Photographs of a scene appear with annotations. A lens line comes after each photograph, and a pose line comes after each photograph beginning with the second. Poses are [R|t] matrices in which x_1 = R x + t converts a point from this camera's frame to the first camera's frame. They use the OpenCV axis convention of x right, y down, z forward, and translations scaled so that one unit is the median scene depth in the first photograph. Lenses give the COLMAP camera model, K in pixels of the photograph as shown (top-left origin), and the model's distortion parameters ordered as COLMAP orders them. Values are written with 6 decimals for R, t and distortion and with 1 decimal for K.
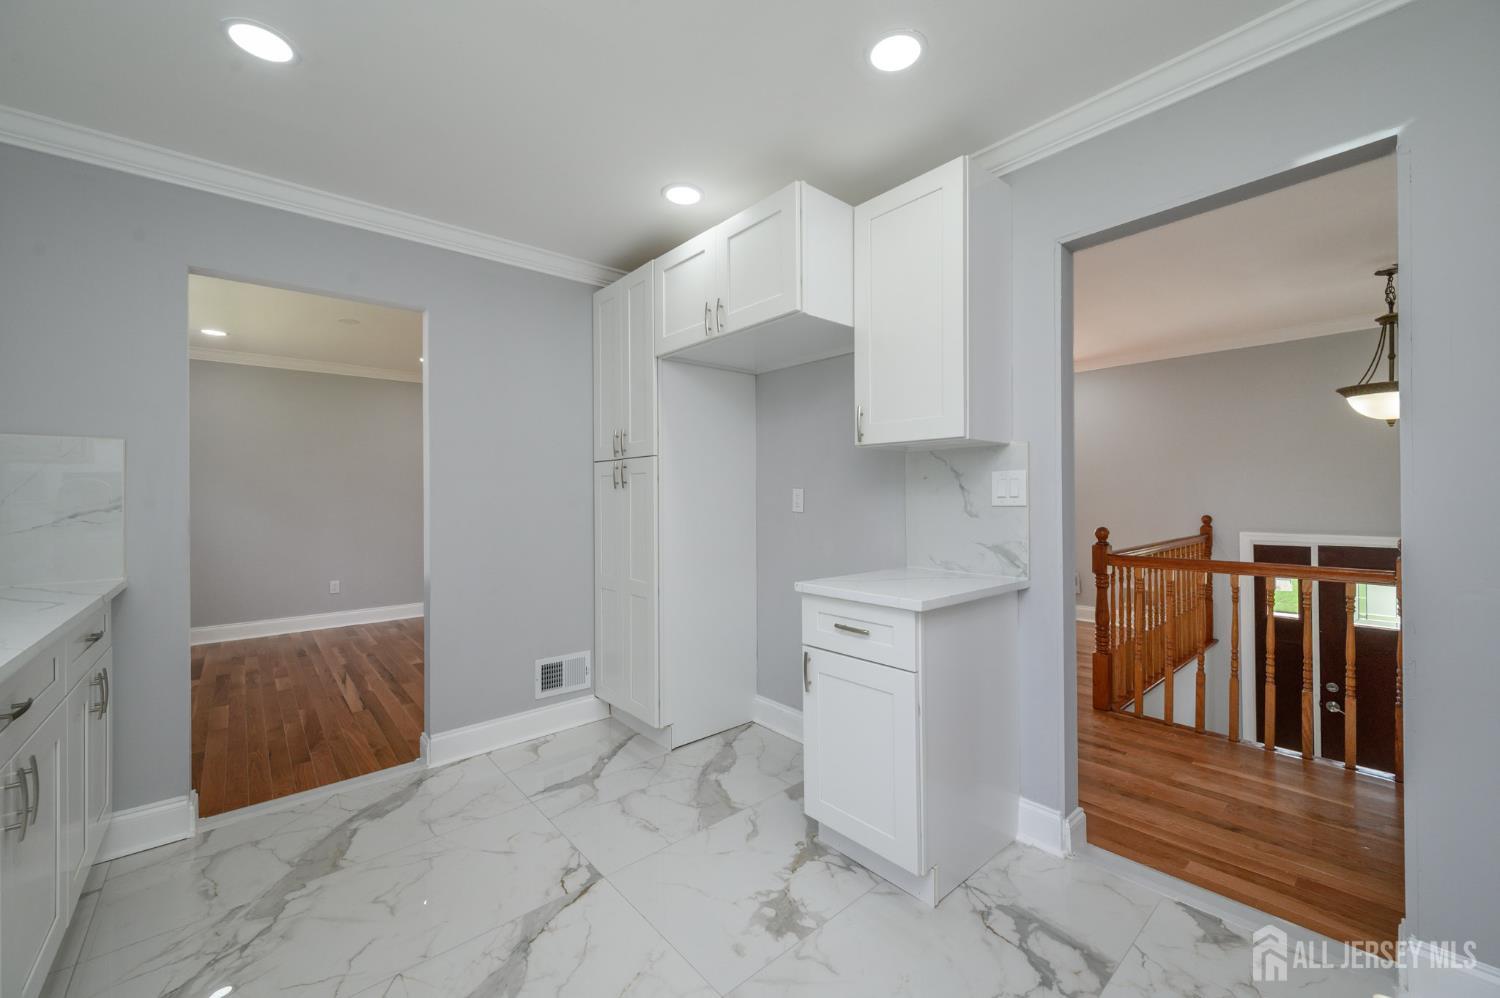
lens RADIAL K [[591.4, 0, 750.0], [0, 591.4, 499.0], [0, 0, 1]] dist [-0.001996, -0.000140]
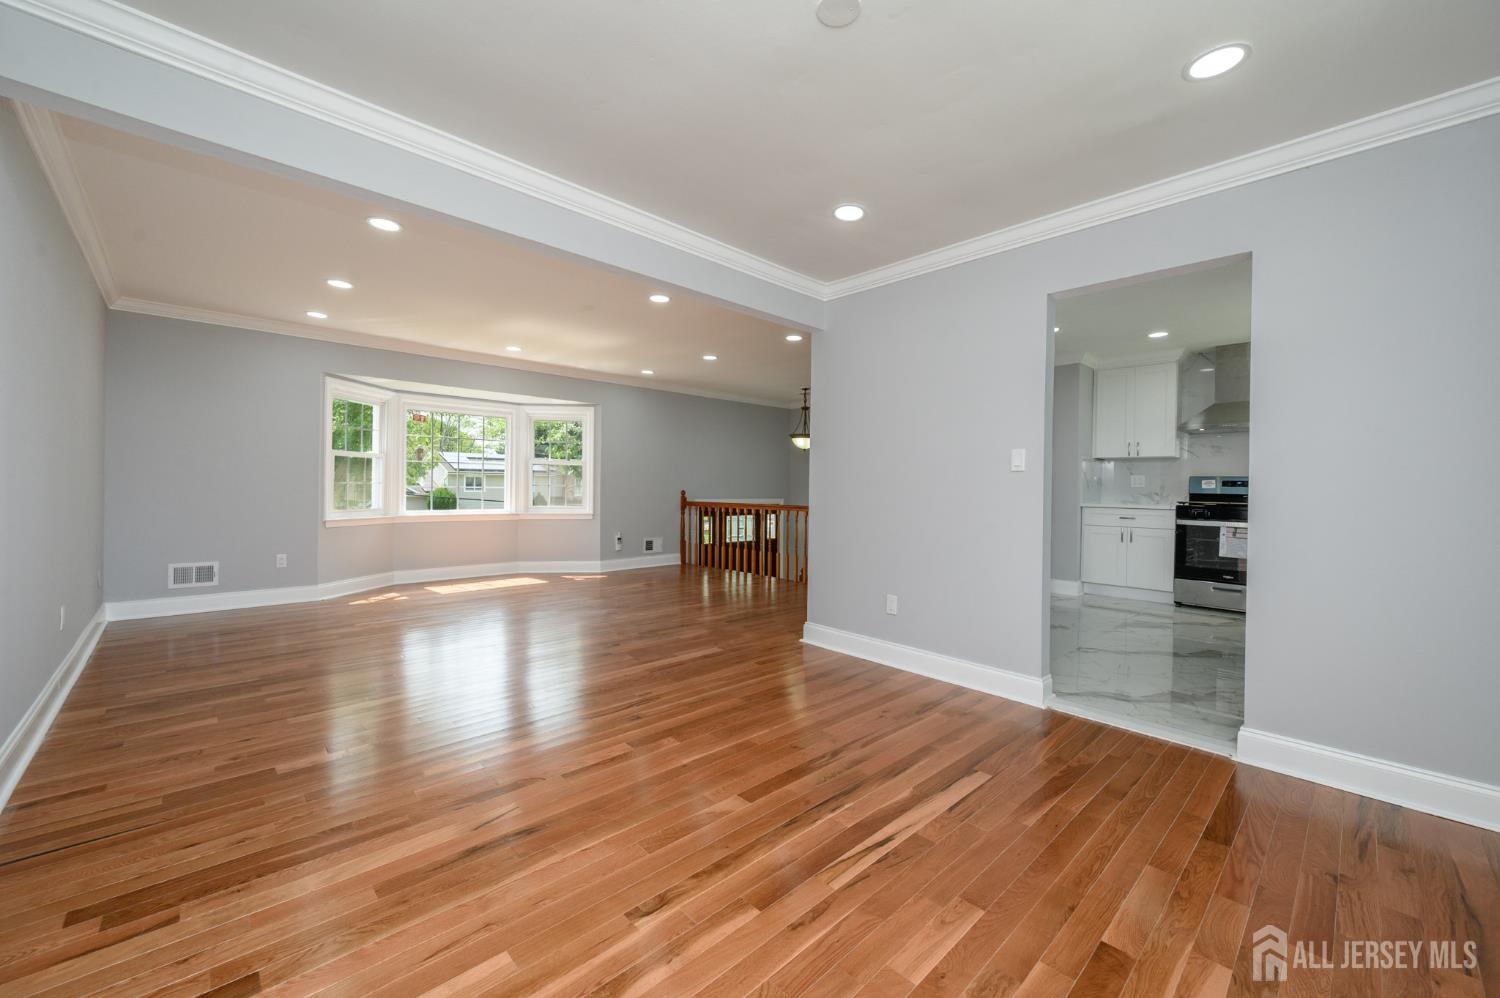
lens RADIAL K [[585.6, 0, 748.9], [0, 585.6, 493.7], [0, 0, 1]] dist [0.000883, -0.000149]
pose [[-0.046652, -0.005869, 0.998894, -1.361914], [-0.002093, 0.999981, 0.005778, 0.042645], [-0.998909, -0.001821, -0.046663, 1.349739]]
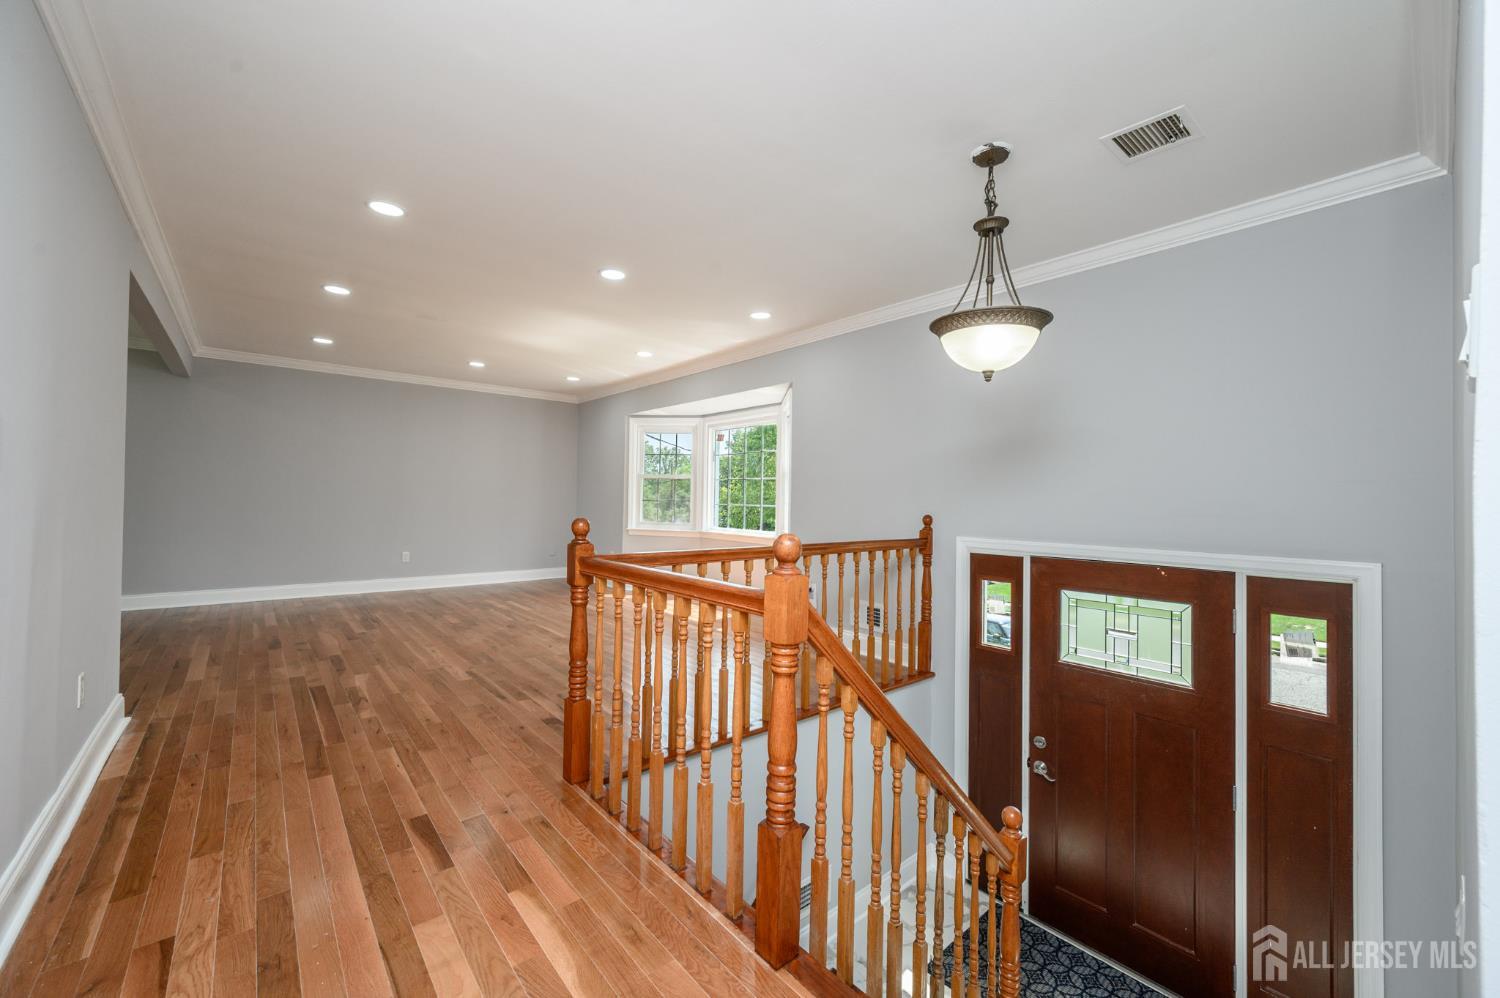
lens RADIAL K [[585.6, 0, 748.9], [0, 585.6, 493.7], [0, 0, 1]] dist [0.000883, -0.000149]
pose [[0.999642, 0.024126, -0.011544, 0.818594], [-0.024329, 0.999546, -0.017797, 0.028812], [0.011109, 0.018071, 0.999775, 0.316513]]
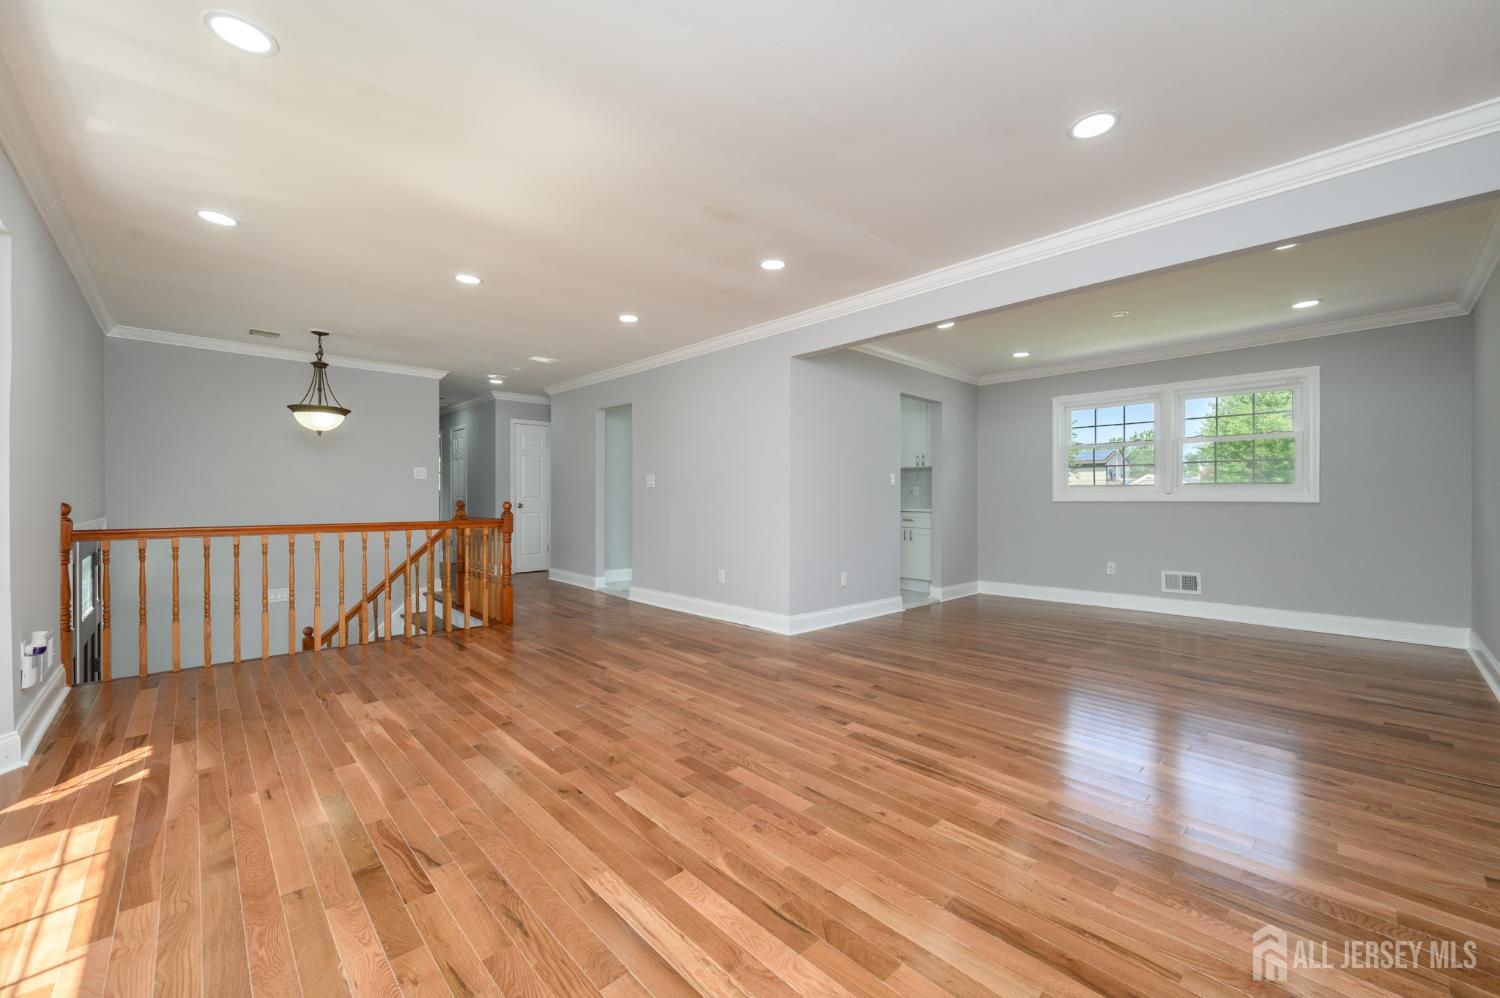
lens RADIAL K [[591.4, 0, 750.0], [0, 591.4, 499.0], [0, 0, 1]] dist [-0.001996, -0.000140]
pose [[-0.999107, 0.004917, -0.041961, 0.047222], [0.004464, 0.999931, 0.010868, 0.029711], [0.042012, 0.010671, -0.999060, 2.566272]]
